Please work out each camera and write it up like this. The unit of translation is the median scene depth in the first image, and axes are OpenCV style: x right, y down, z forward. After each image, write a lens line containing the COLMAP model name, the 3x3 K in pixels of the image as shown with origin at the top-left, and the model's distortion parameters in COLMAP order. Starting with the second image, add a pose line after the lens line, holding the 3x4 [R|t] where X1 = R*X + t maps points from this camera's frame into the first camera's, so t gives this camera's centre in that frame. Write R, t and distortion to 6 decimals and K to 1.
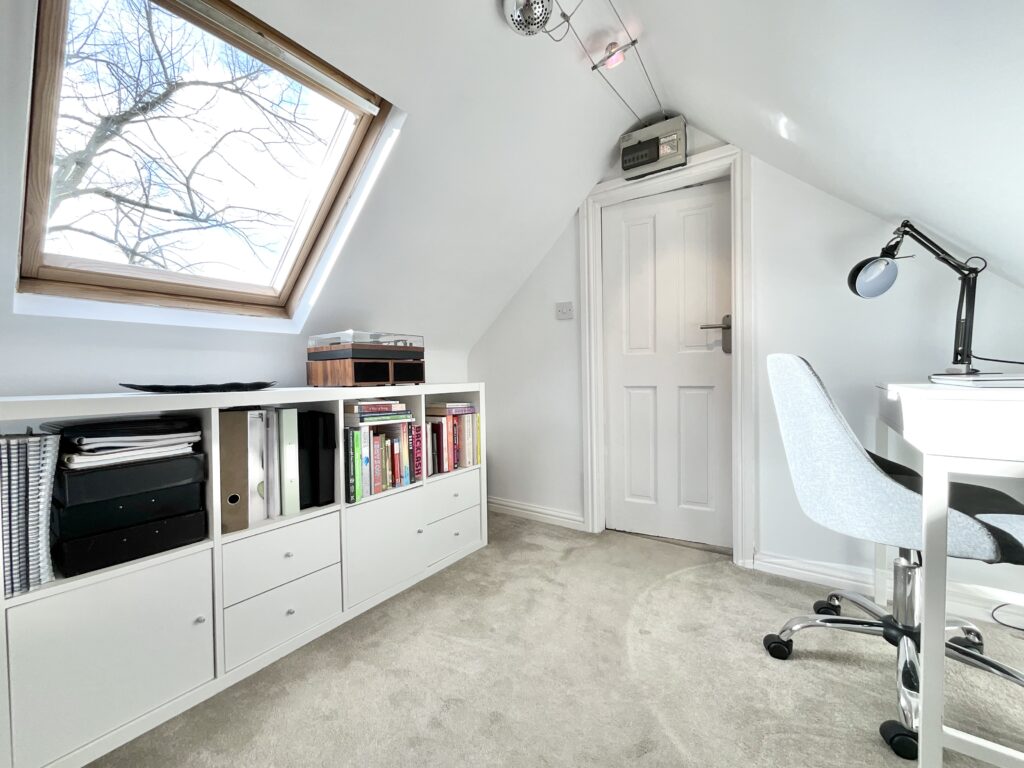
lens RADIAL K [[416.5, 0, 512.4], [0, 416.5, 382.7], [0, 0, 1]] dist [-0.015051, 0.010428]
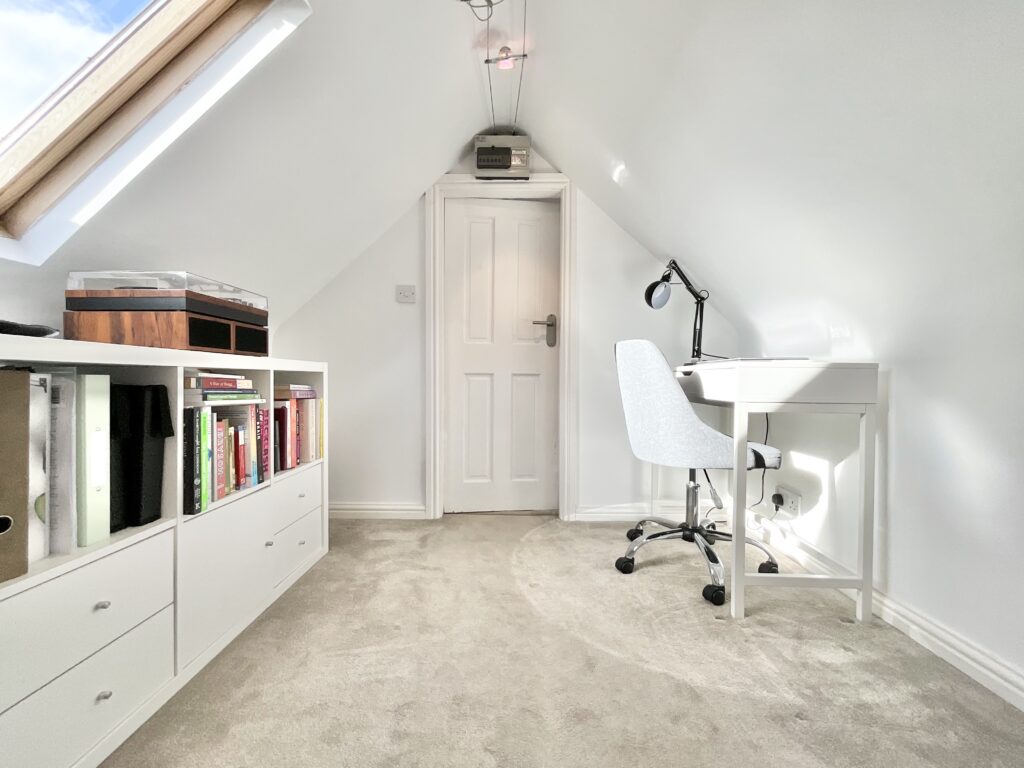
lens RADIAL K [[416.5, 0, 512.4], [0, 416.5, 382.7], [0, 0, 1]] dist [-0.015051, 0.010428]
pose [[0.818484, 0.015651, 0.574316, -0.304338], [-0.007324, 0.999832, -0.016808, 0.064807], [-0.574483, 0.009551, 0.818461, 0.096672]]
